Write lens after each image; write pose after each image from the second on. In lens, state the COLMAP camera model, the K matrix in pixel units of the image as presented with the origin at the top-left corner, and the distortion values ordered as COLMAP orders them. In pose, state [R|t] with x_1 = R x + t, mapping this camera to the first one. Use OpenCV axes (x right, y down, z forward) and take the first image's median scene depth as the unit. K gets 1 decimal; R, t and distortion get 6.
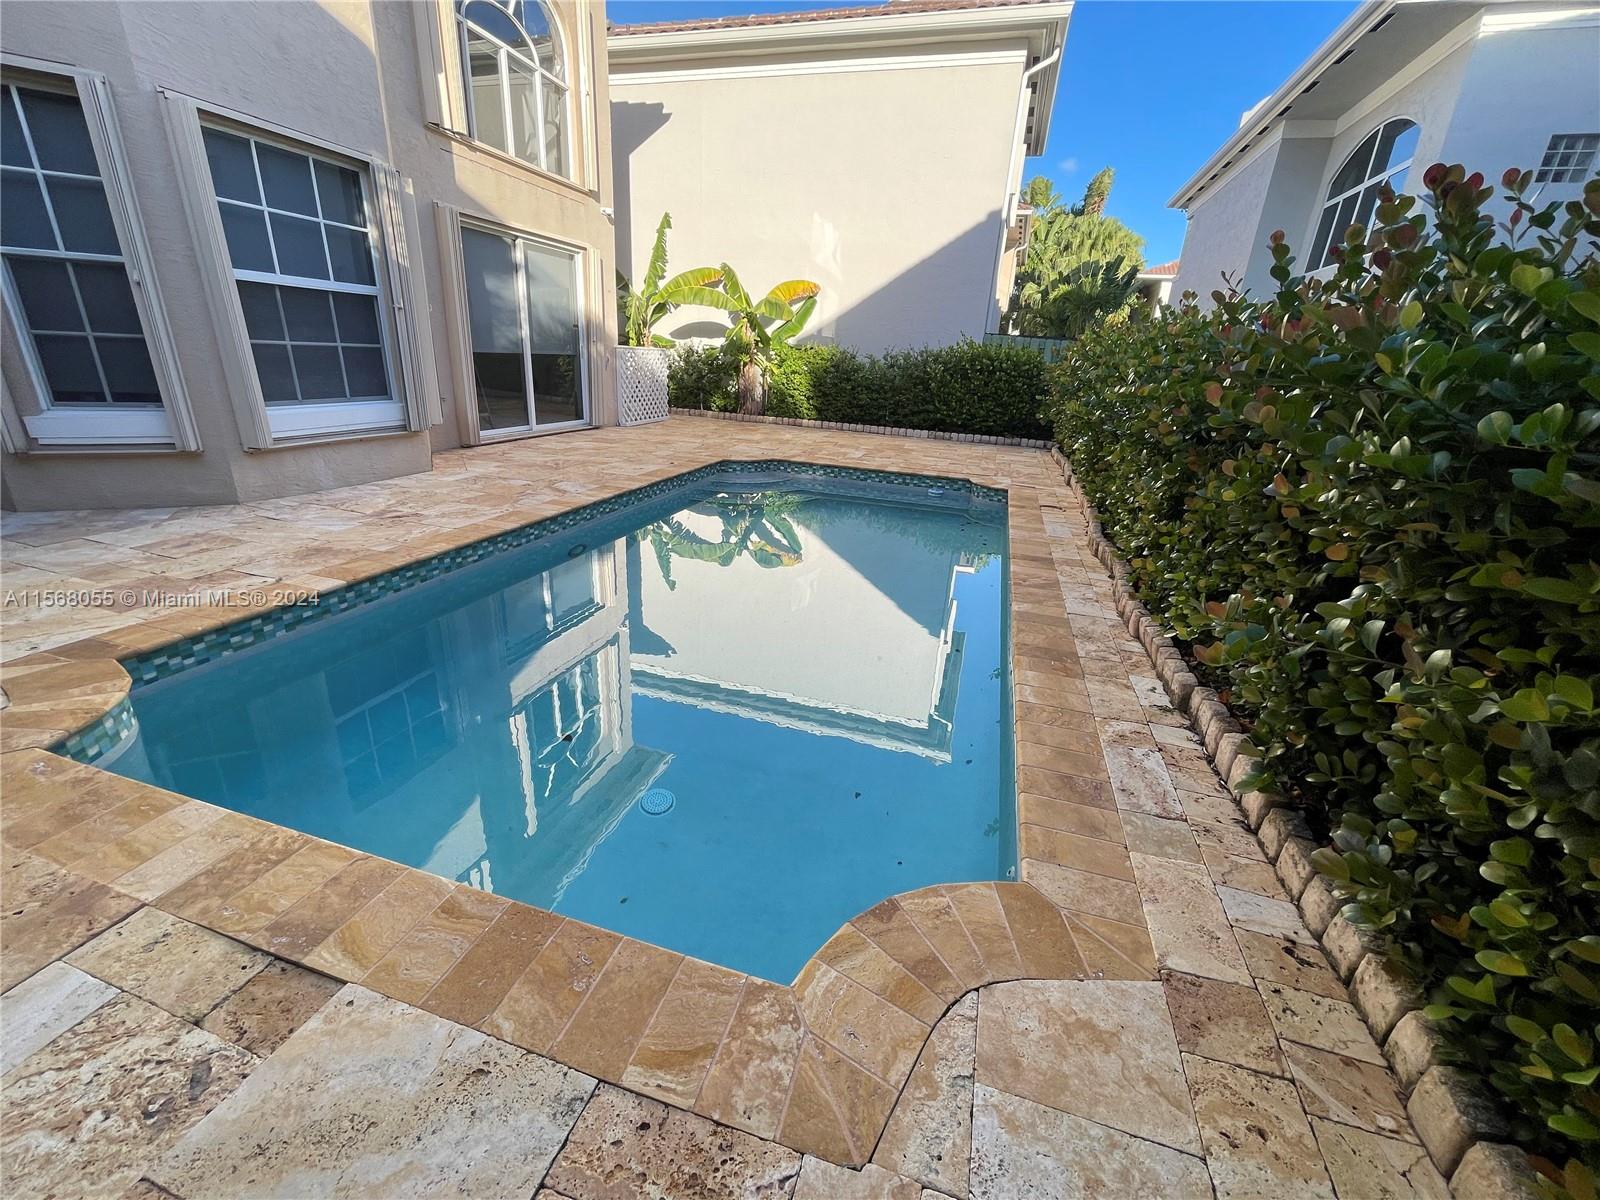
lens RADIAL K [[631.8, 0, 800.0], [0, 631.8, 600.0], [0, 0, 1]] dist [-0.000991, -0.000473]
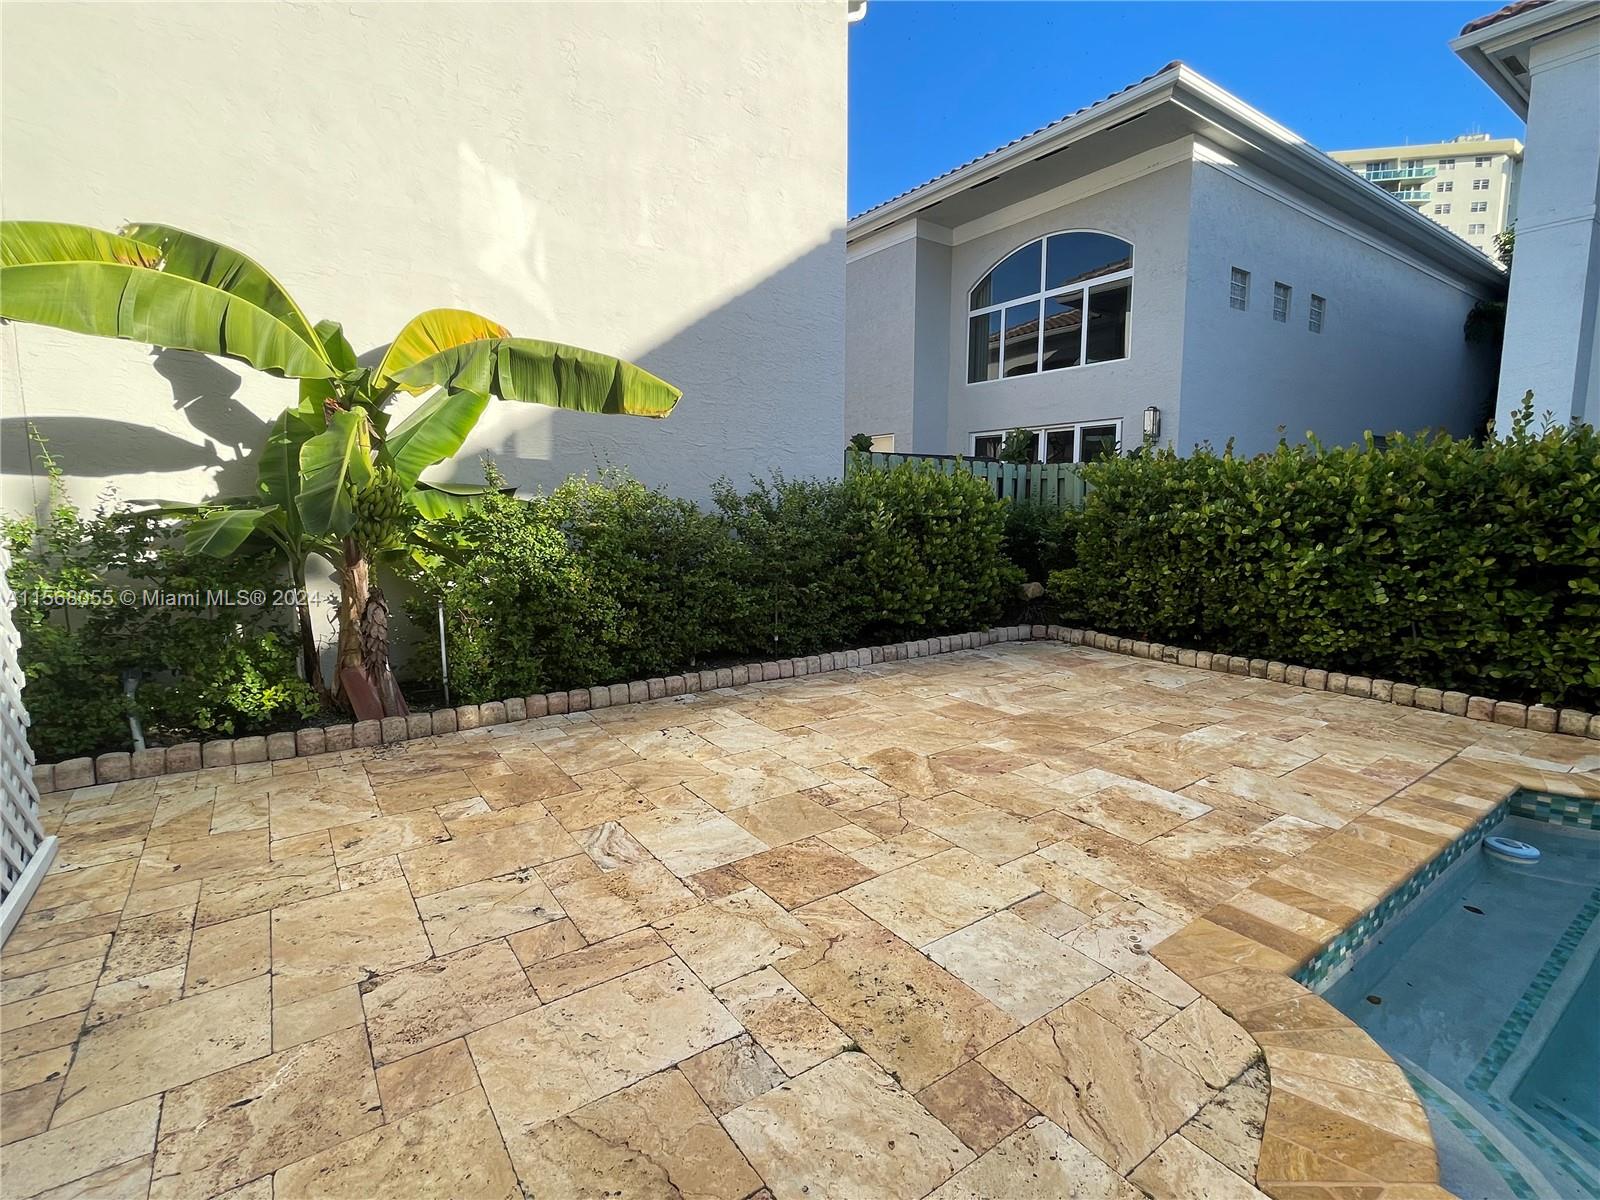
lens RADIAL K [[756.3, 0, 800.0], [0, 756.3, 600.0], [0, 0, 1]] dist [-0.012517, 0.000224]
pose [[0.618892, -0.158954, 0.769225, -0.249742], [0.317606, 0.946323, -0.059985, -0.297086], [-0.718401, 0.281435, 0.636156, 0.711130]]
